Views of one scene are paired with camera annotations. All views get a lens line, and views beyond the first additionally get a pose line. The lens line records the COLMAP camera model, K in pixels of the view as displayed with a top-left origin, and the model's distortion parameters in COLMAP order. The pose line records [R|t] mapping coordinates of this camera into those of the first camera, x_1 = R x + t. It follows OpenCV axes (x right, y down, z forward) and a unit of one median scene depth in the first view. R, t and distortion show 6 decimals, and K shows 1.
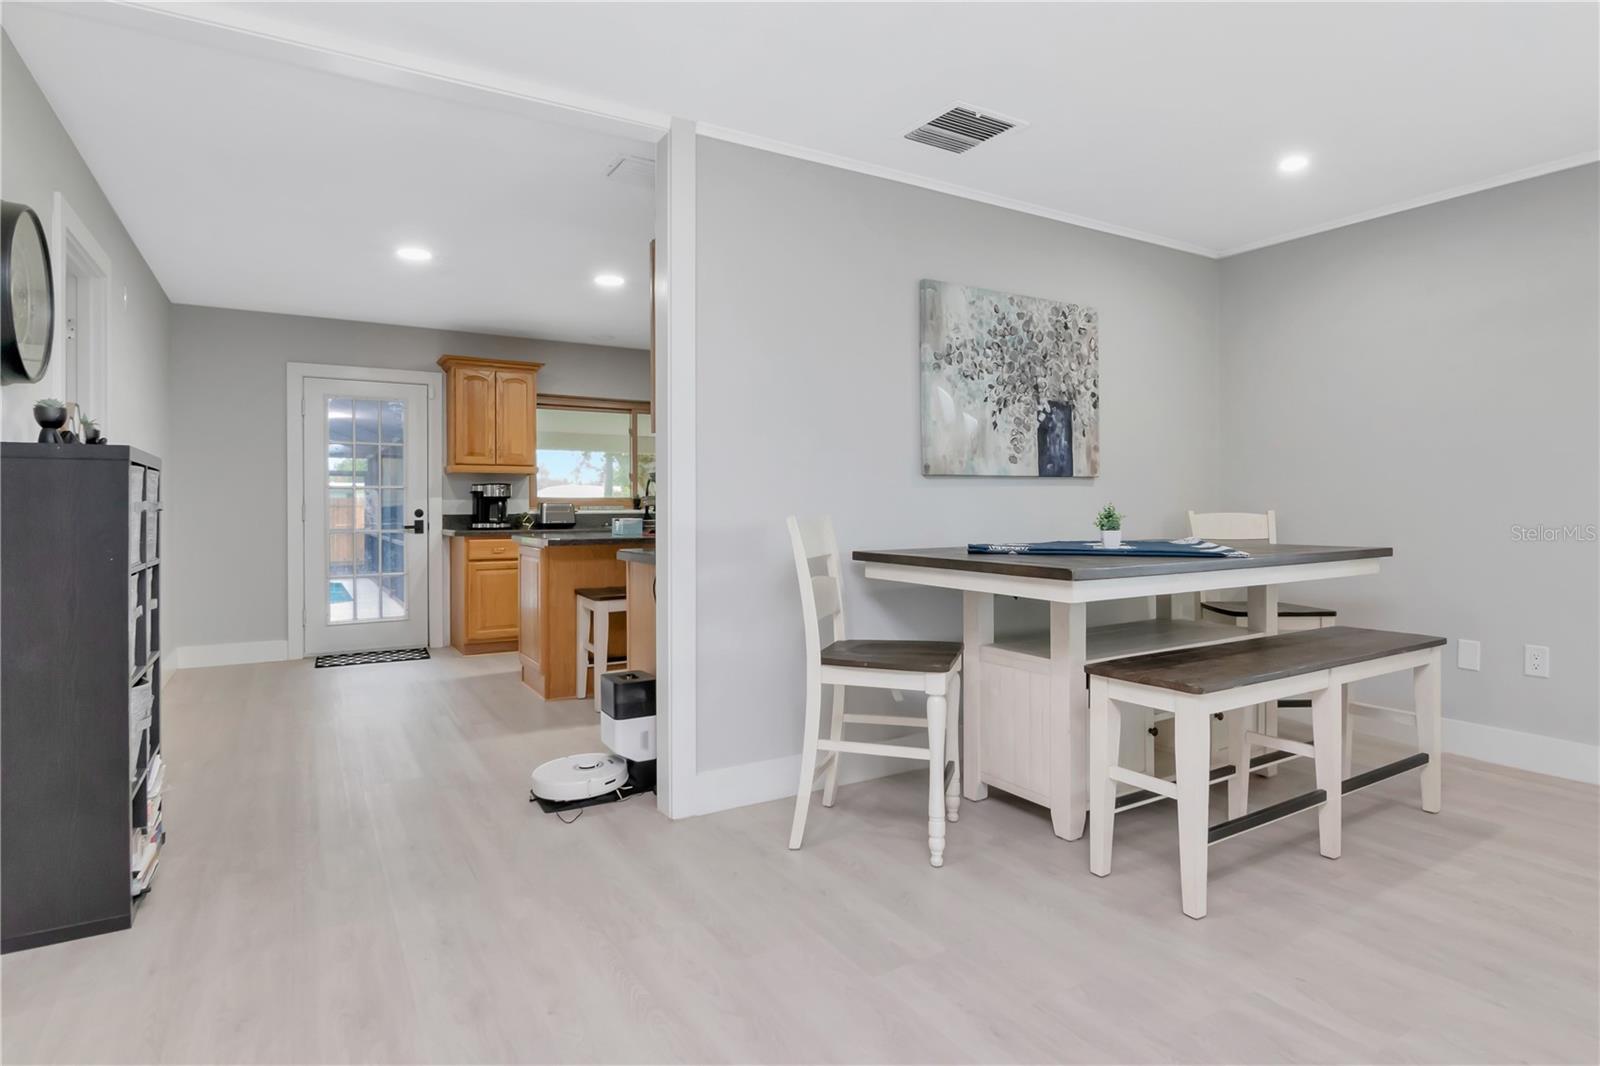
lens RADIAL K [[834.9, 0, 800.1], [0, 834.9, 512.8], [0, 0, 1]] dist [-0.004301, -0.001377]
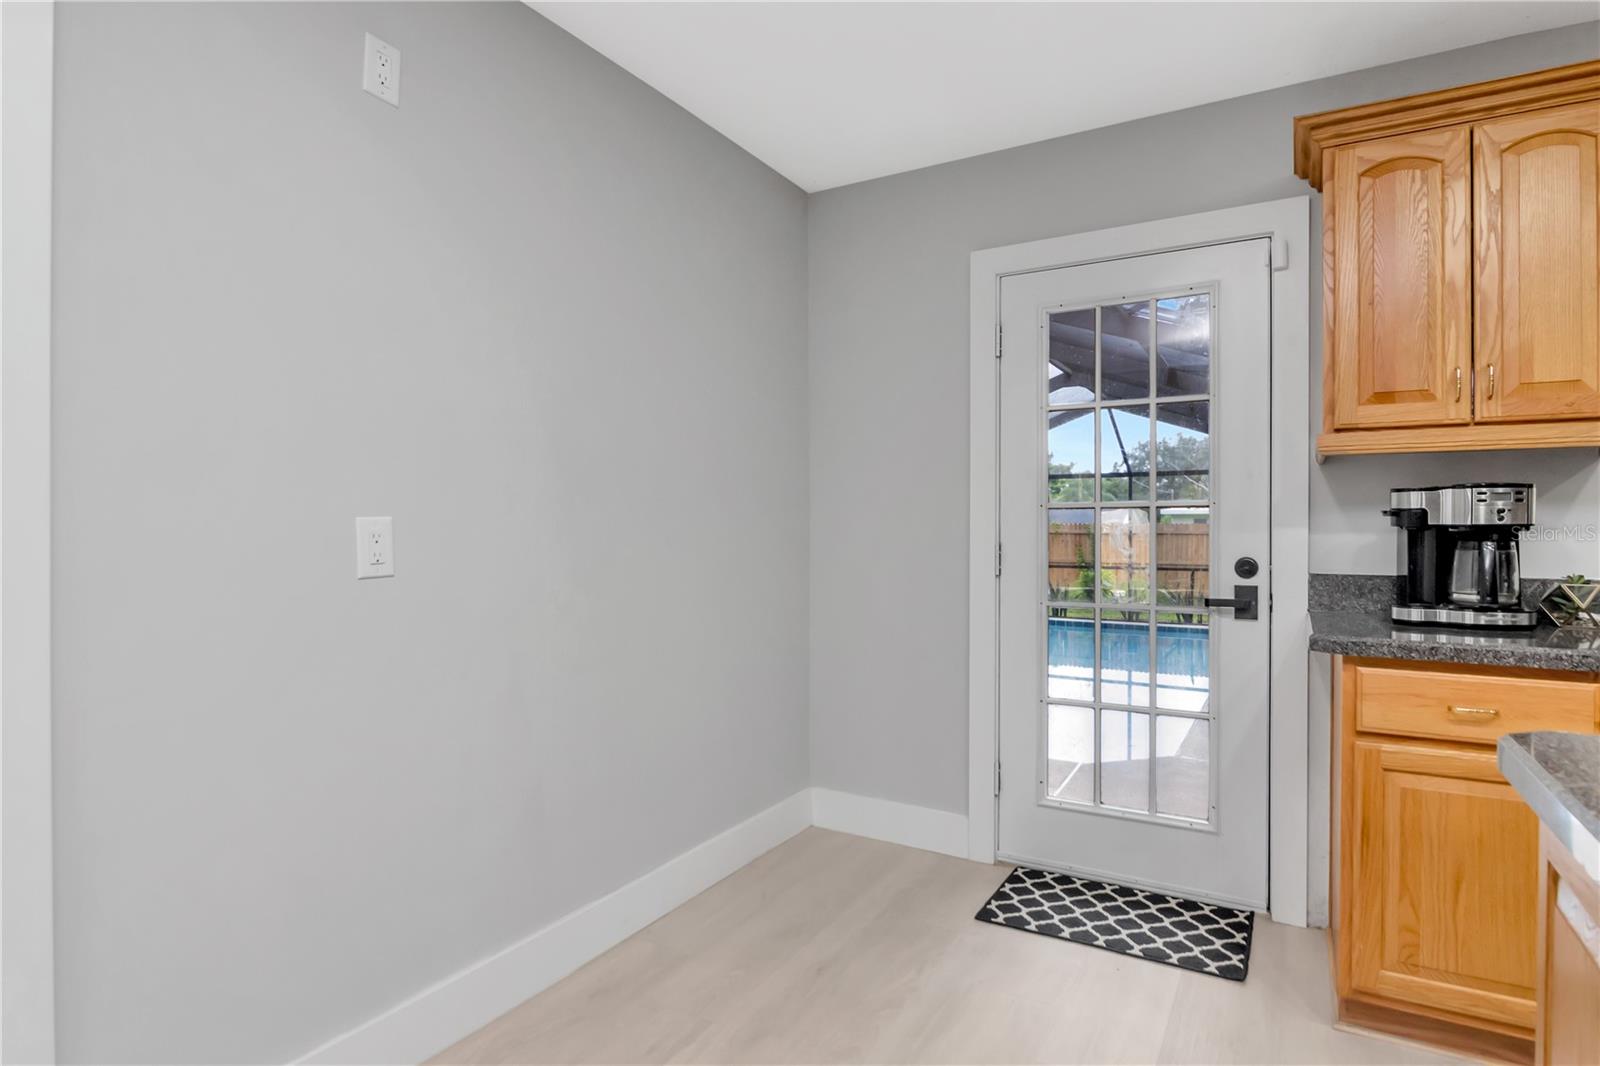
lens RADIAL K [[845.2, 0, 807.6], [0, 845.2, 531.0], [0, 0, 1]] dist [-0.010625, -0.002252]
pose [[0.474771, 0.003496, -0.880102, -0.340642], [-0.011821, 0.999927, -0.002405, -0.022256], [0.880030, 0.011546, 0.474778, 1.040280]]
